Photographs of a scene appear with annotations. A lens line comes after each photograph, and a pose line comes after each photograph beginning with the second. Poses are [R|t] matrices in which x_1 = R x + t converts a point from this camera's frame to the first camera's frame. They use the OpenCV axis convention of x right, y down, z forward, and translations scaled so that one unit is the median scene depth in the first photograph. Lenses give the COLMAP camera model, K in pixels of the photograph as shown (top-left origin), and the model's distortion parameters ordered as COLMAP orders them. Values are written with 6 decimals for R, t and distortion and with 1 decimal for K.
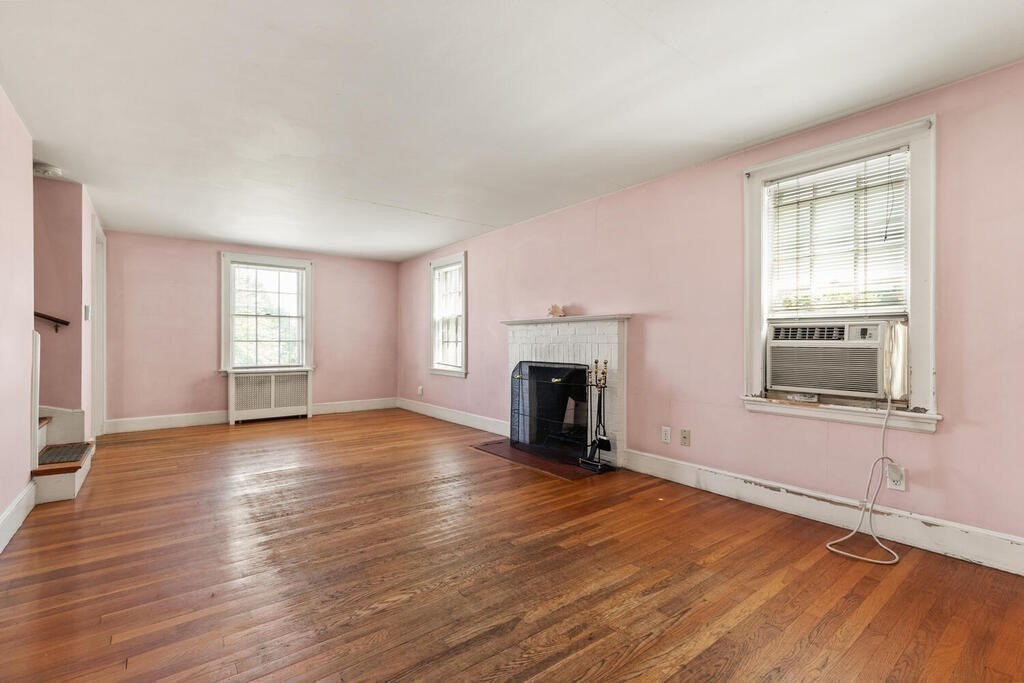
lens RADIAL K [[464.8, 0, 515.9], [0, 464.8, 343.1], [0, 0, 1]] dist [0.000911, 0.000054]
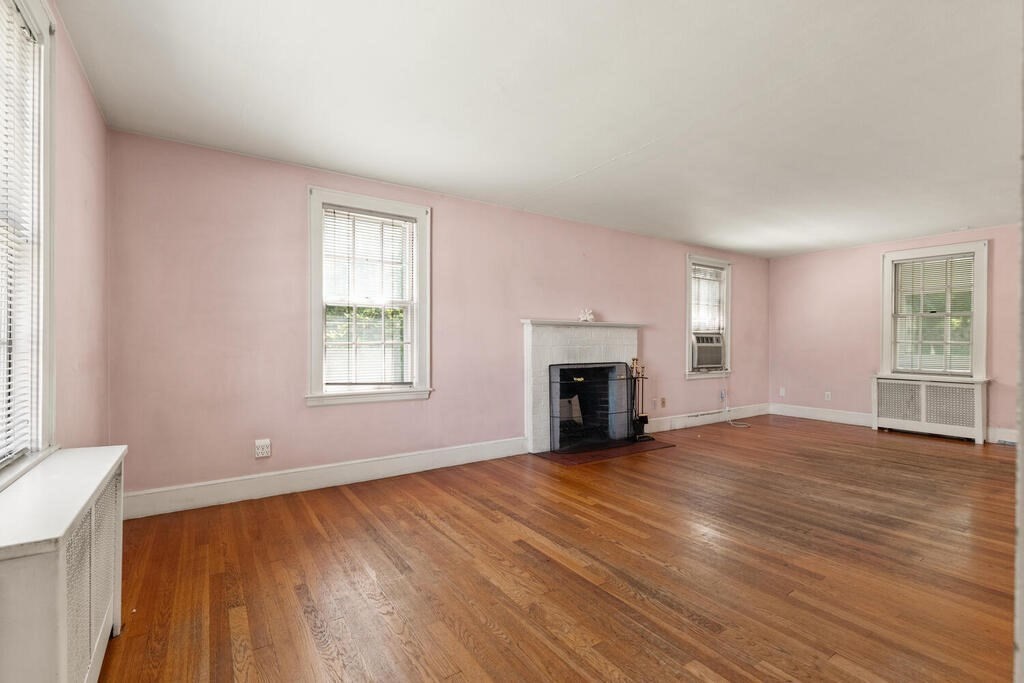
lens RADIAL K [[464.8, 0, 515.9], [0, 464.8, 343.1], [0, 0, 1]] dist [0.000911, 0.000054]
pose [[0.065223, -0.000663, 0.997870, -1.009918], [0.001669, 0.999998, 0.000555, -0.005686], [-0.997869, 0.001629, 0.065224, 1.097515]]
